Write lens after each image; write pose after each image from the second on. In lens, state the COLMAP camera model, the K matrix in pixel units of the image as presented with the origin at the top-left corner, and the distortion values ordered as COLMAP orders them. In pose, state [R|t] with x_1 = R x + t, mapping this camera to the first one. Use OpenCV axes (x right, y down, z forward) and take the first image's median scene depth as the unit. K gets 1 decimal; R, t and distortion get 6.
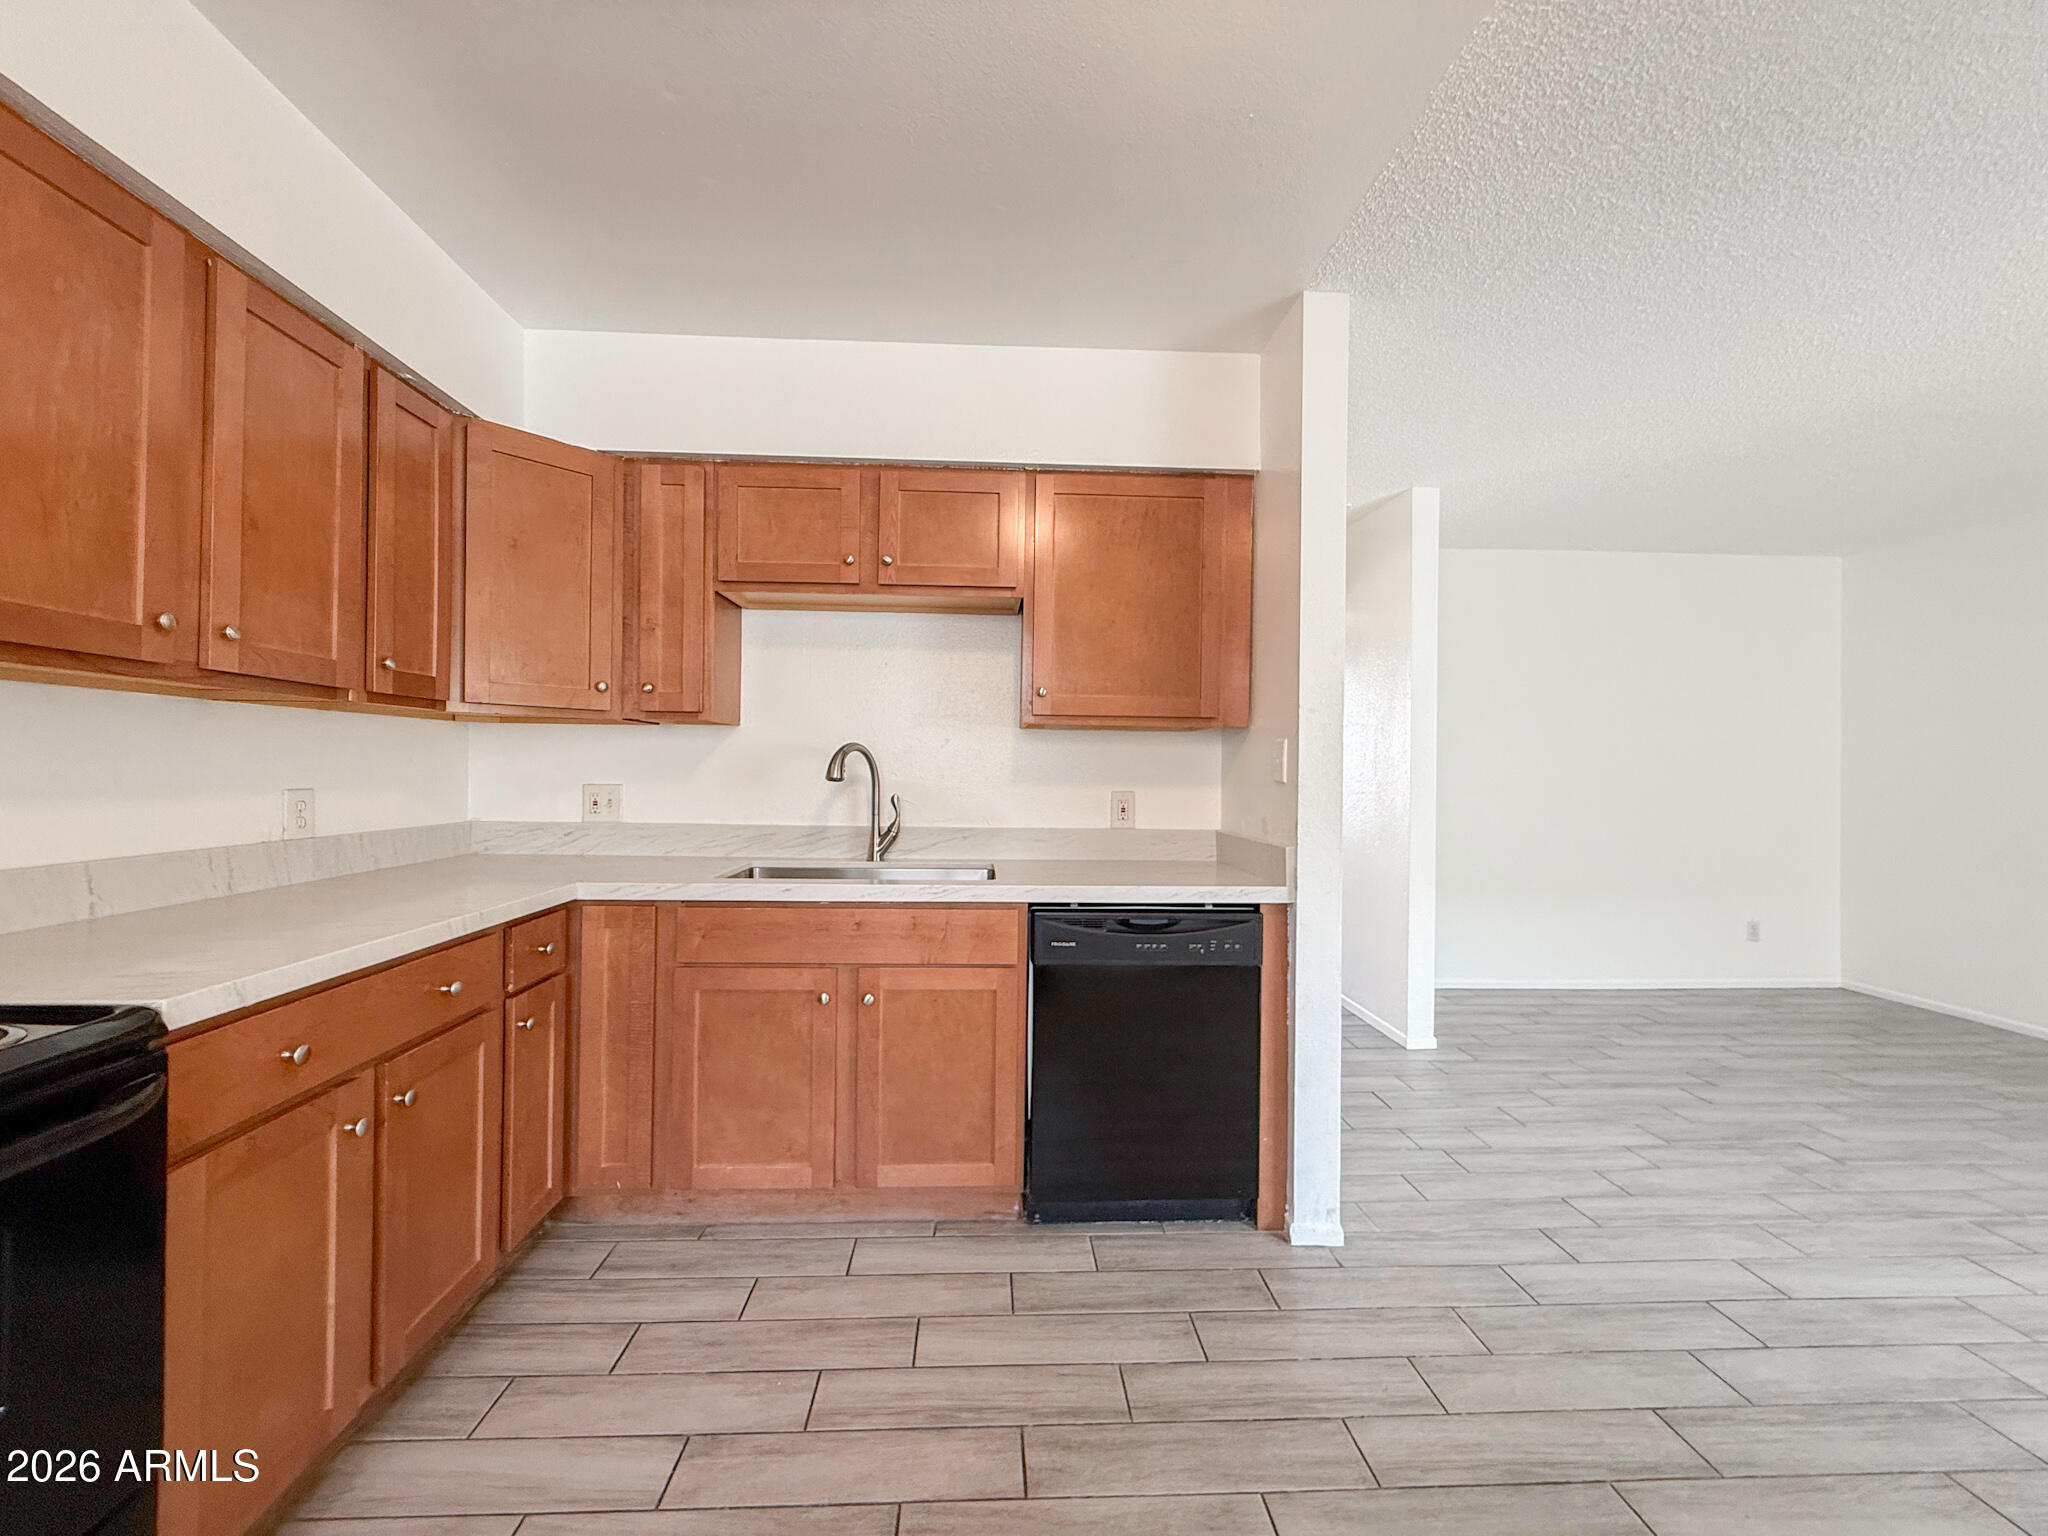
lens RADIAL K [[813.0, 0, 1017.1], [0, 813.0, 768.3], [0, 0, 1]] dist [0.001801, -0.000410]
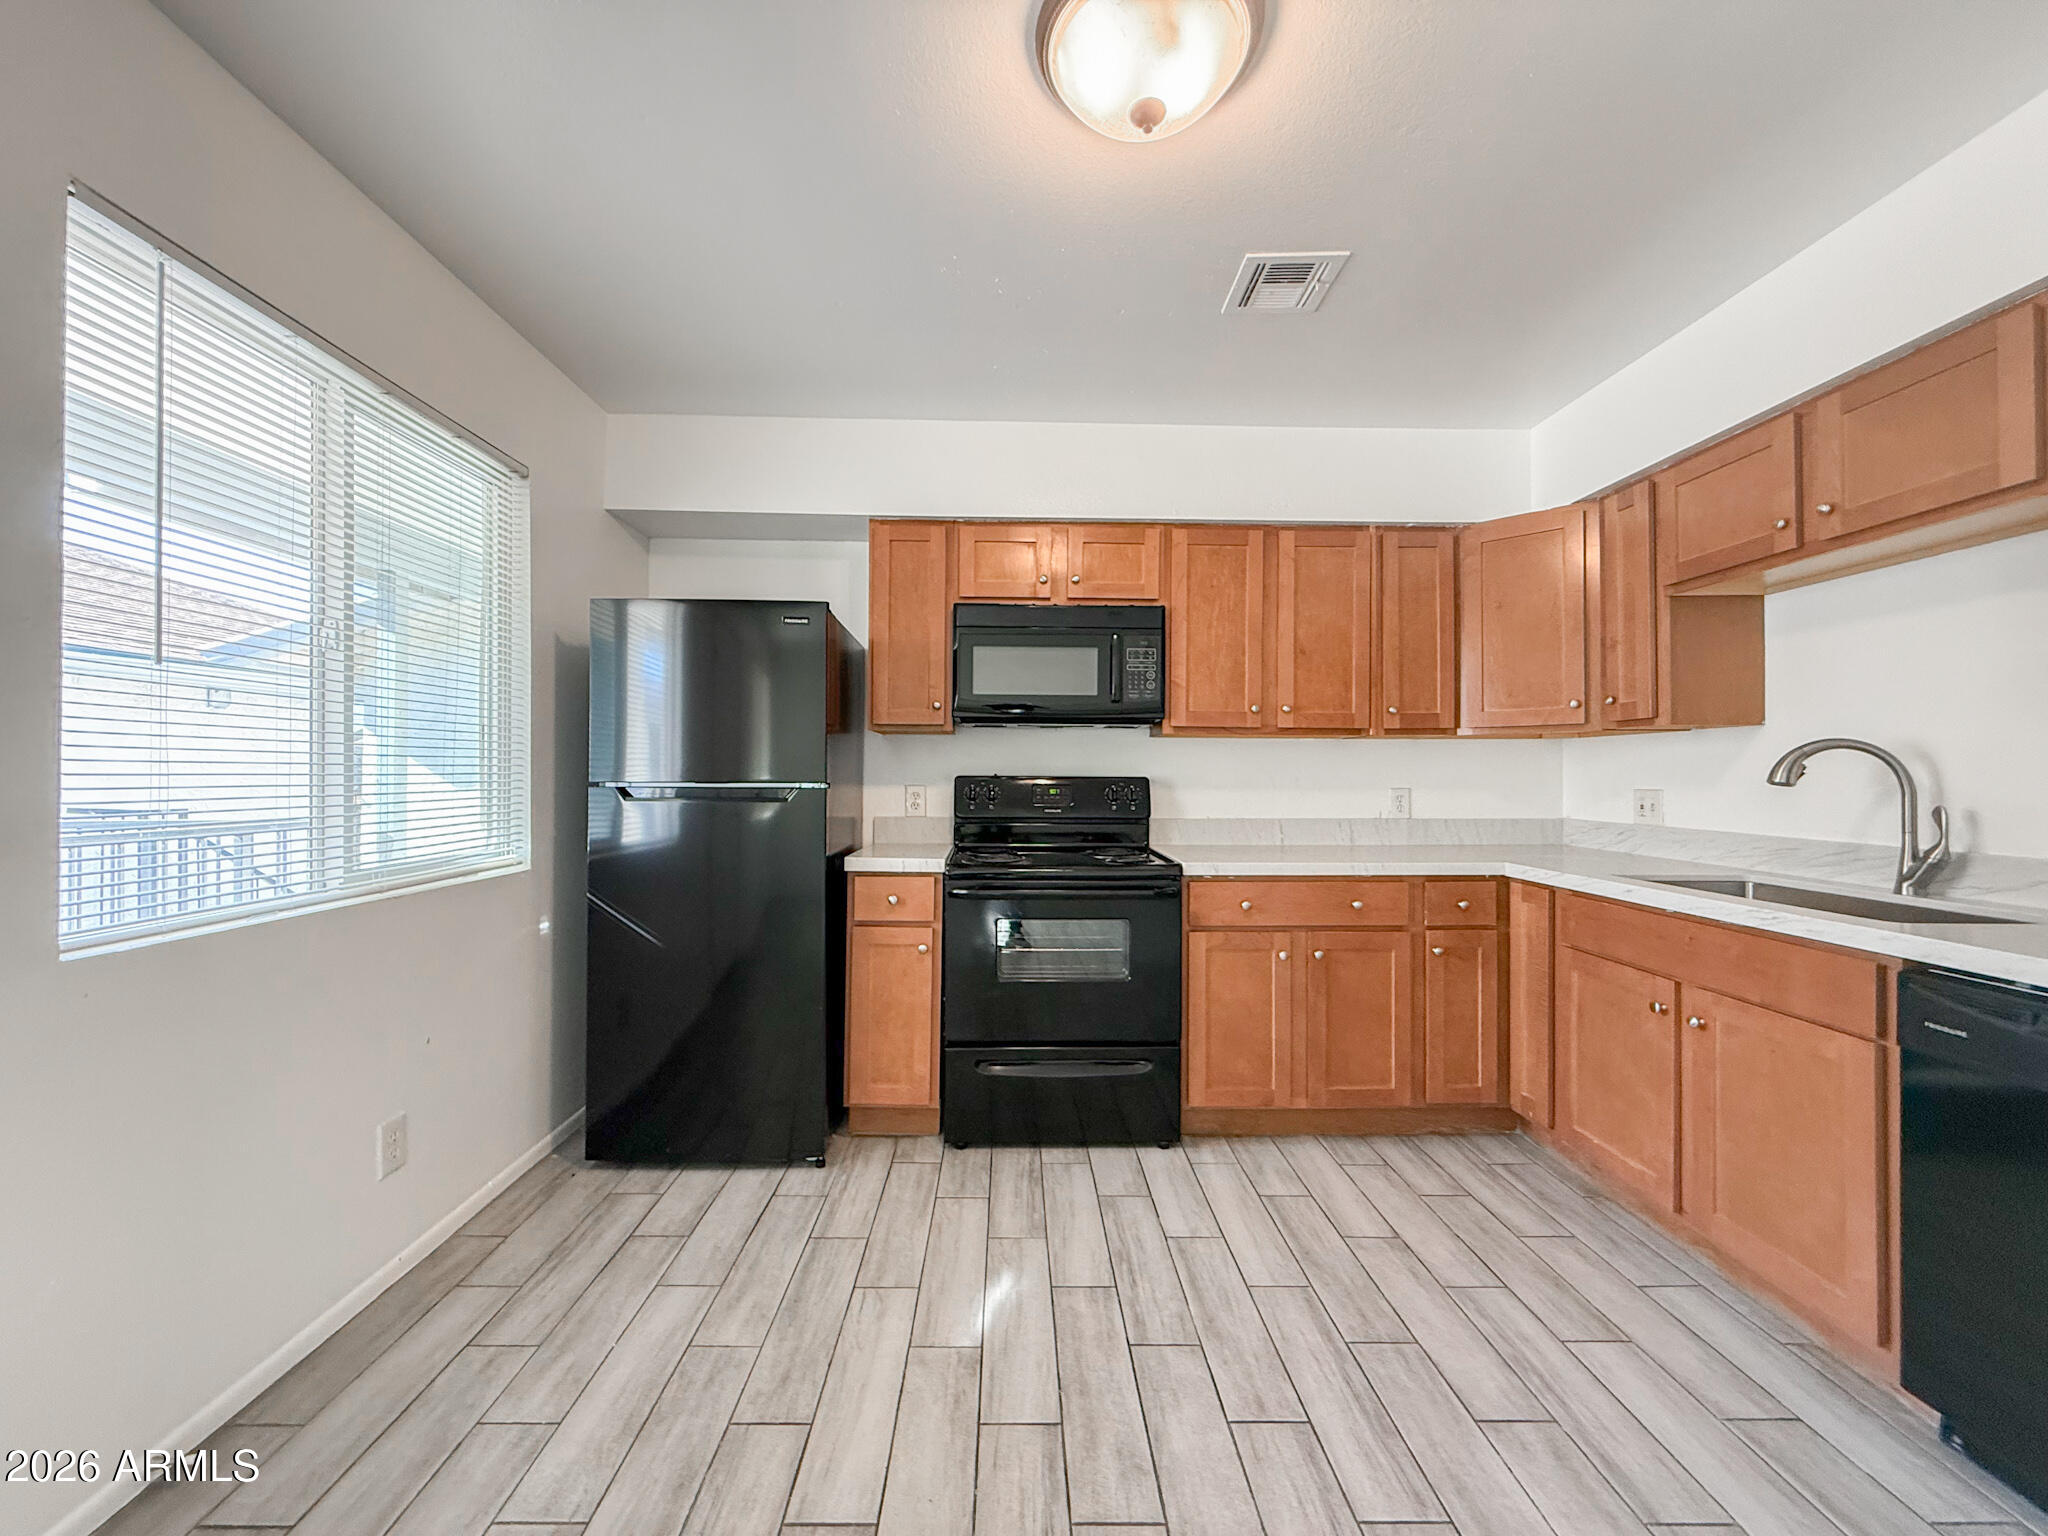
lens RADIAL K [[813.0, 0, 1017.1], [0, 813.0, 768.3], [0, 0, 1]] dist [0.001801, -0.000410]
pose [[-0.034035, -0.019400, -0.999232, 0.771773], [0.000654, 0.999811, -0.019434, 0.016074], [0.999420, -0.001315, -0.034016, 0.272514]]
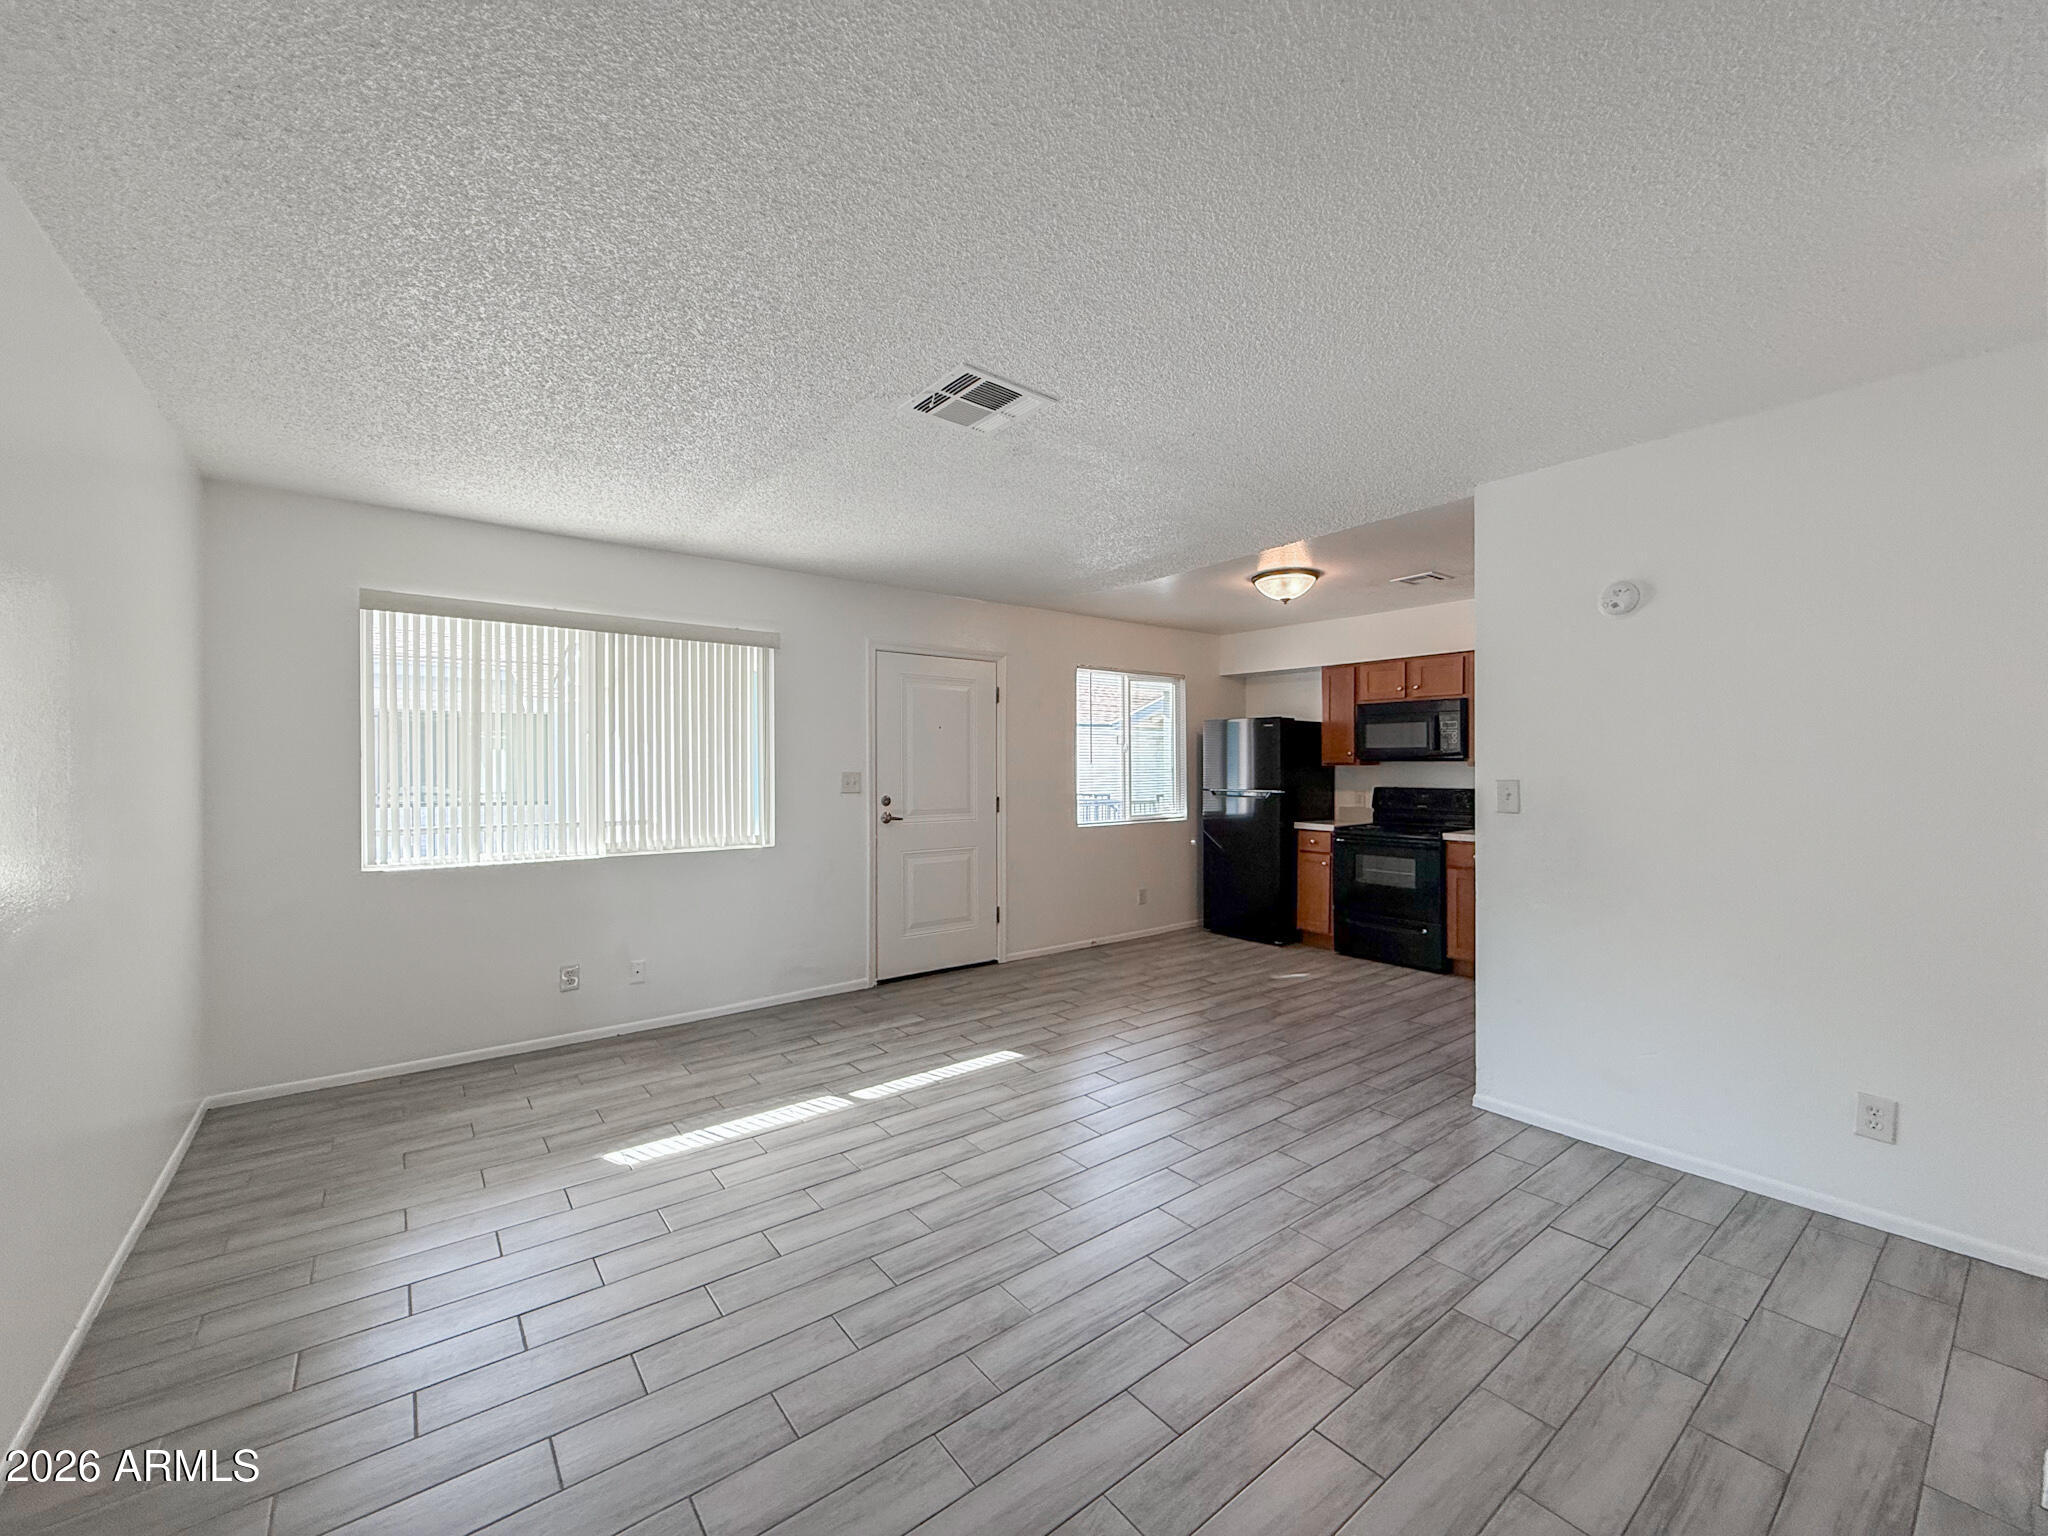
lens RADIAL K [[813.0, 0, 1017.1], [0, 813.0, 768.3], [0, 0, 1]] dist [0.001801, -0.000410]
pose [[-0.818985, -0.008399, -0.573753, 2.049776], [-0.003978, 0.999952, -0.008959, -0.036328], [0.573801, -0.005055, -0.818979, 1.814633]]
